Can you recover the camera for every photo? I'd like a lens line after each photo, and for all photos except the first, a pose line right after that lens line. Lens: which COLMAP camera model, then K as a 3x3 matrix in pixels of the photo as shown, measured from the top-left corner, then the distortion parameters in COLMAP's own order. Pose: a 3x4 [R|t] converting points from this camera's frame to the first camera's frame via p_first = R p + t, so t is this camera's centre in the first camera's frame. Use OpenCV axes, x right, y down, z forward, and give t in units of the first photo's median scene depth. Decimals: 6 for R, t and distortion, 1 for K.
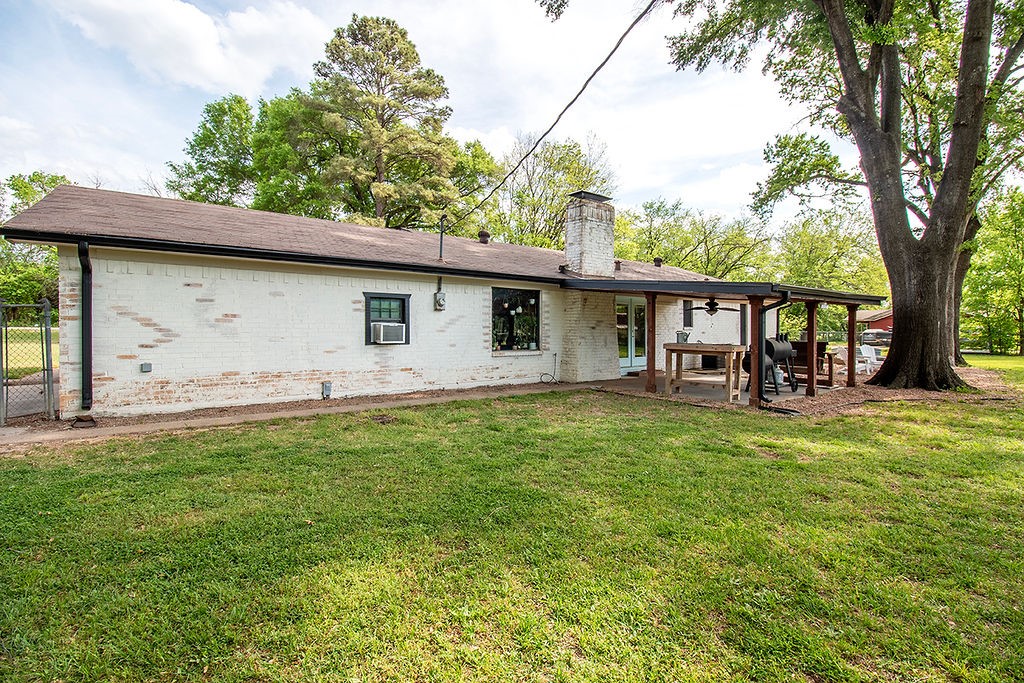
lens RADIAL K [[486.9, 0, 515.2], [0, 486.9, 334.5], [0, 0, 1]] dist [0.001203, -0.000060]
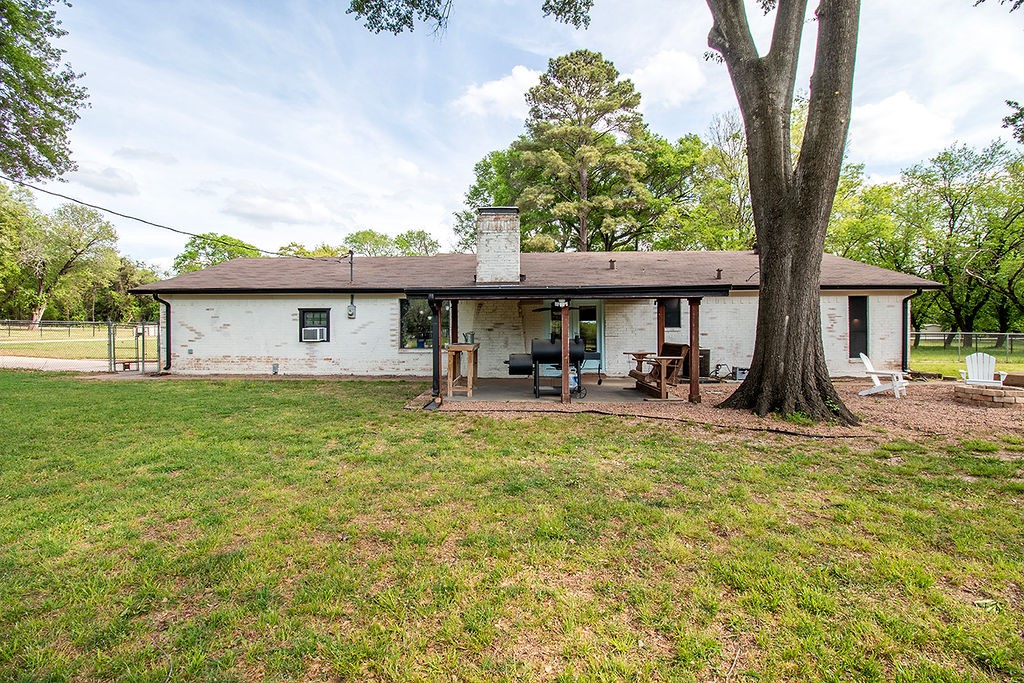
lens RADIAL K [[486.9, 0, 515.2], [0, 486.9, 334.5], [0, 0, 1]] dist [0.001203, -0.000060]
pose [[0.753886, -0.002645, -0.657000, 1.172089], [-0.002758, 0.999970, -0.007191, 0.006268], [0.657000, 0.007233, 0.753856, 0.262586]]
